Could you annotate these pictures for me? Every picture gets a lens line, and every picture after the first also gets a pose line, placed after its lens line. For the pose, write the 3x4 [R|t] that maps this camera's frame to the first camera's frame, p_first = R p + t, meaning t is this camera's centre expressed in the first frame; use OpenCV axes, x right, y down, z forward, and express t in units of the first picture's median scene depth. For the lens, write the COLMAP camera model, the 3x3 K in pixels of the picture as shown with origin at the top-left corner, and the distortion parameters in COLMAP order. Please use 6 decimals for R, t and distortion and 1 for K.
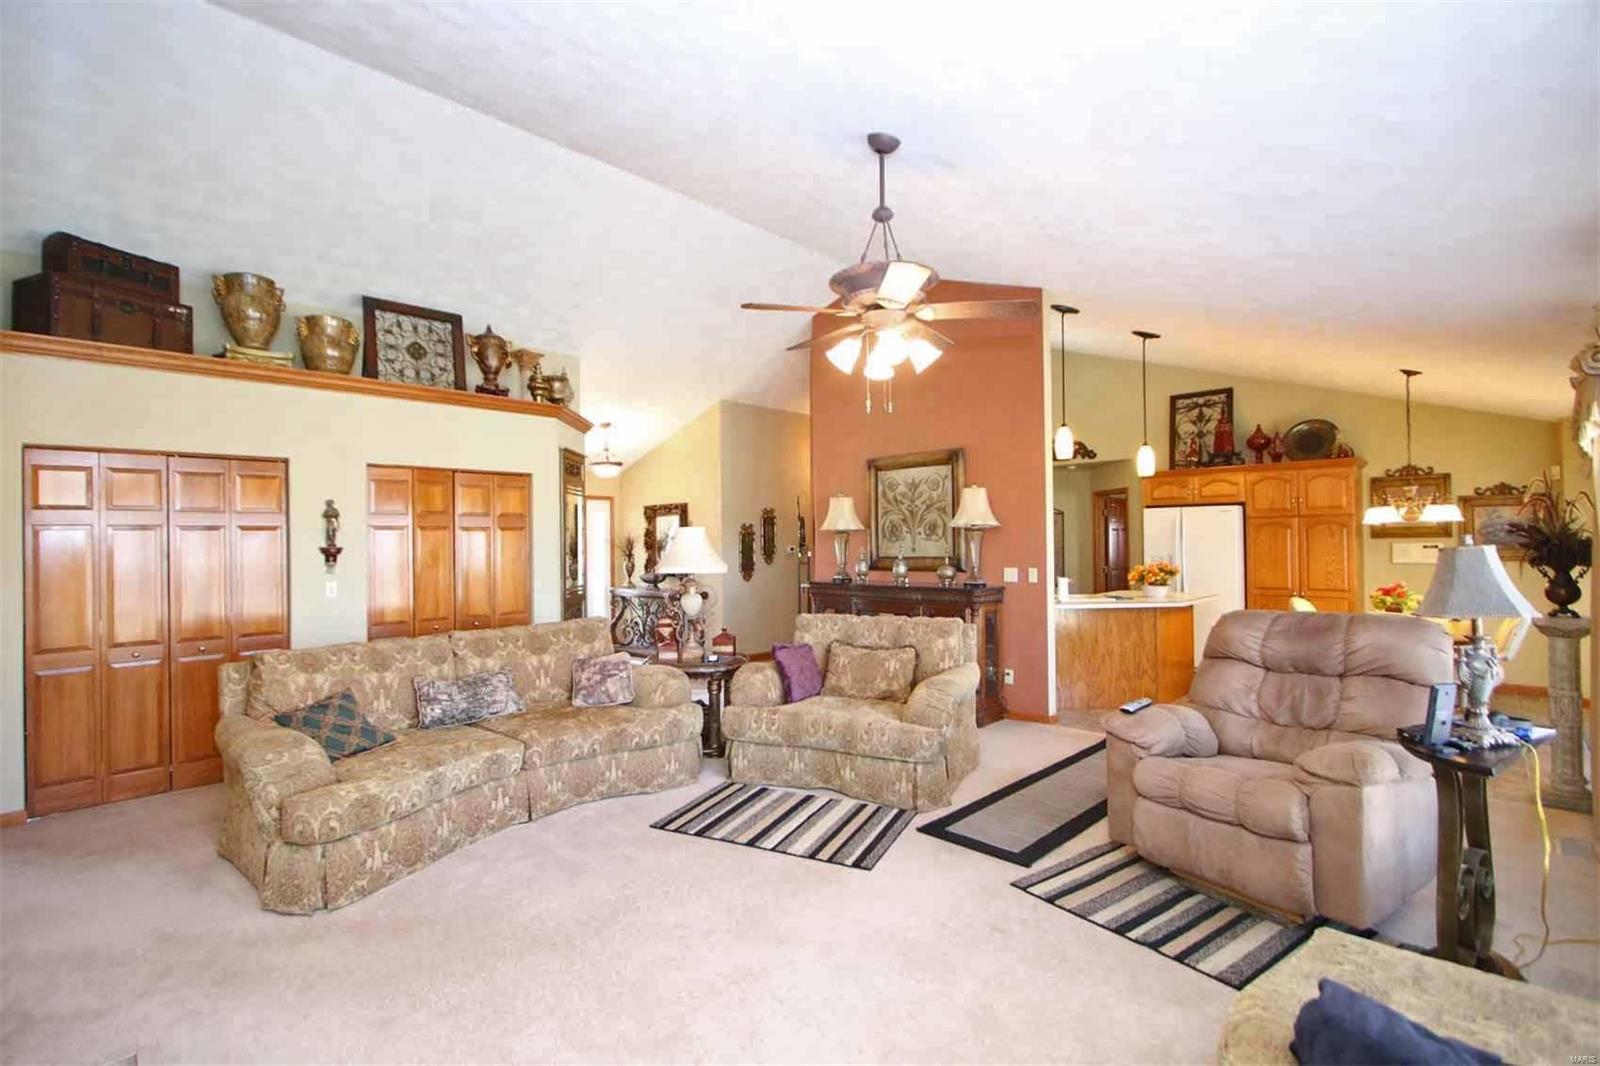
lens RADIAL K [[740.0, 0, 788.8], [0, 740.0, 534.8], [0, 0, 1]] dist [-0.003399, -0.000283]
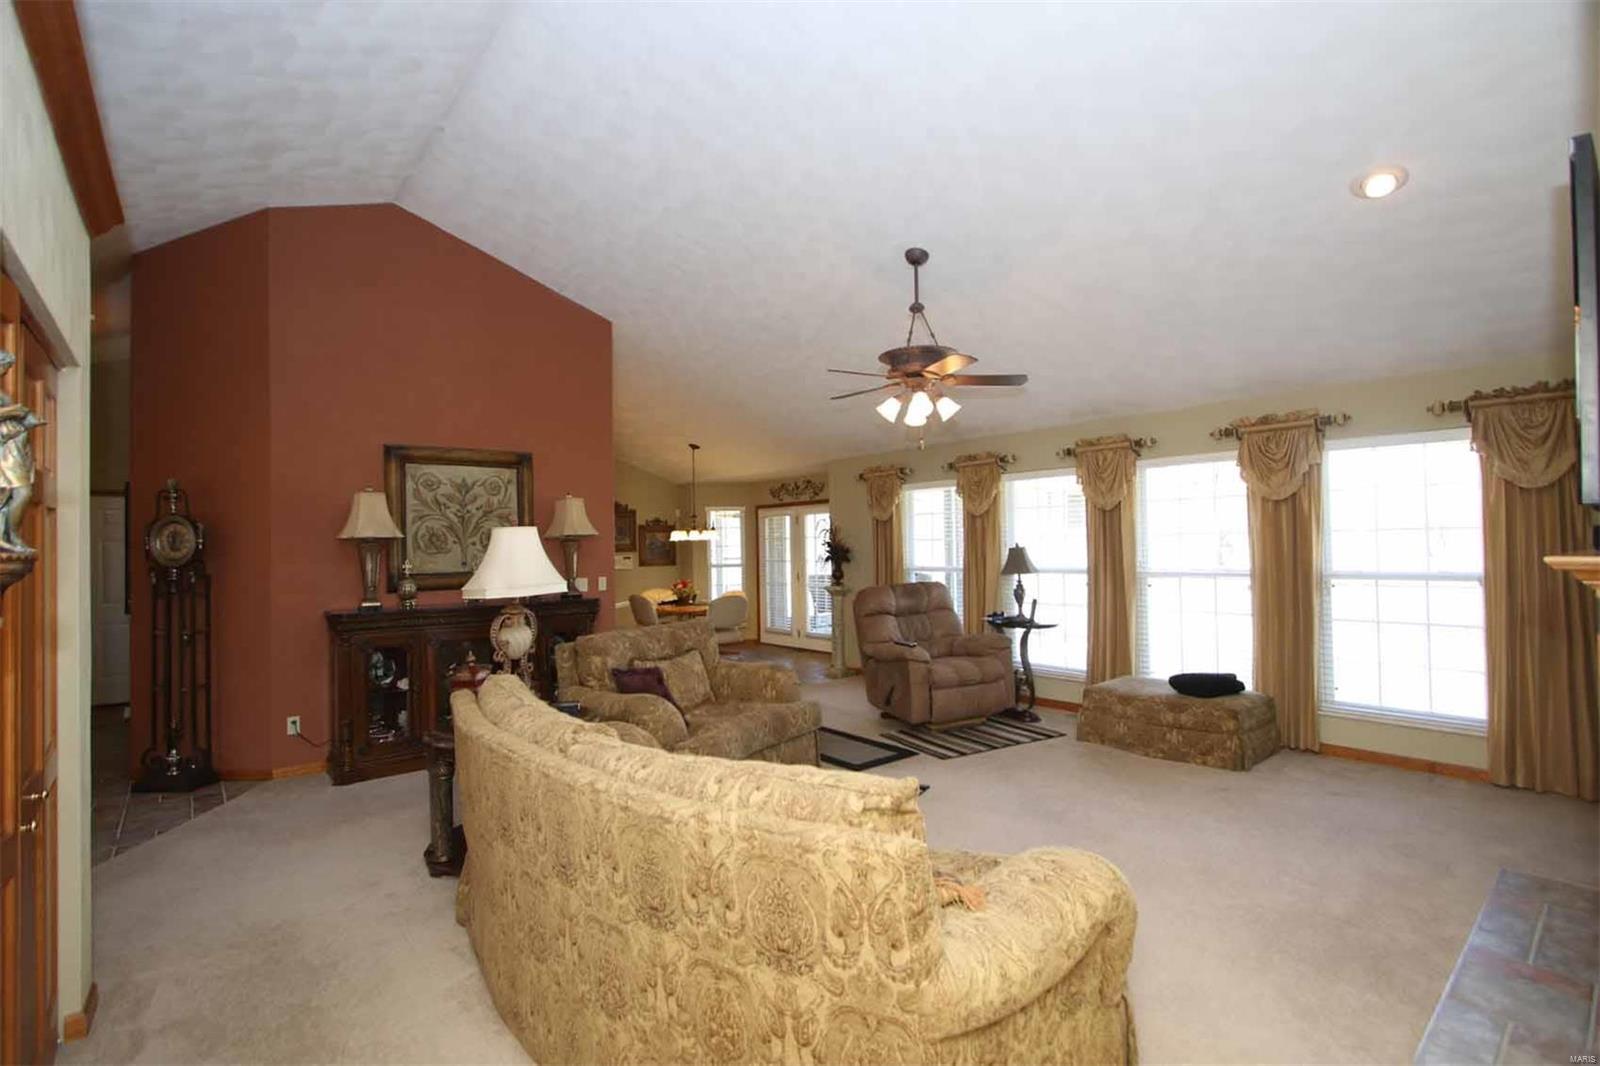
lens RADIAL K [[740.0, 0, 788.8], [0, 740.0, 534.8], [0, 0, 1]] dist [-0.003399, -0.000283]
pose [[0.105355, 0.026557, 0.994080, -0.616130], [0.008277, 0.999585, -0.027581, 0.013892], [-0.994400, 0.011134, 0.105091, 0.535063]]
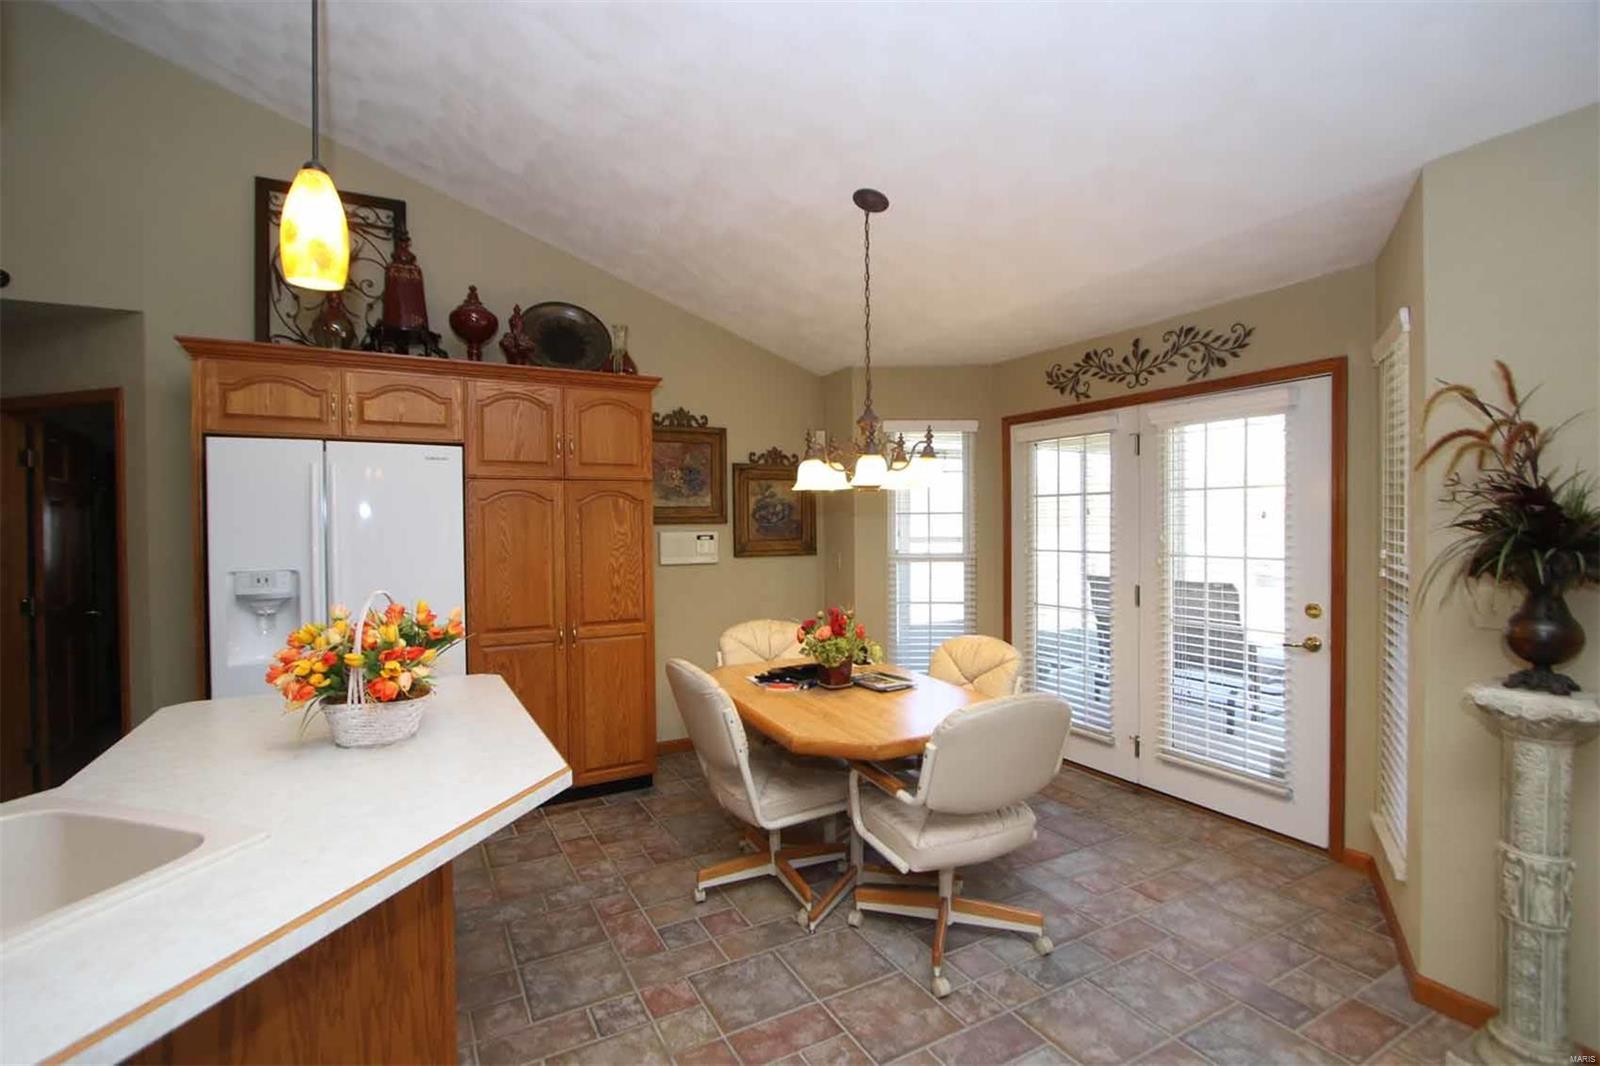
lens RADIAL K [[729.4, 0, 783.5], [0, 729.4, 539.4], [0, 0, 1]] dist [-0.003468, -0.000515]
pose [[0.305941, -0.011830, 0.951977, 0.283826], [-0.004082, 0.999897, 0.013738, 0.008973], [-0.952042, -0.008089, 0.305861, 0.764346]]
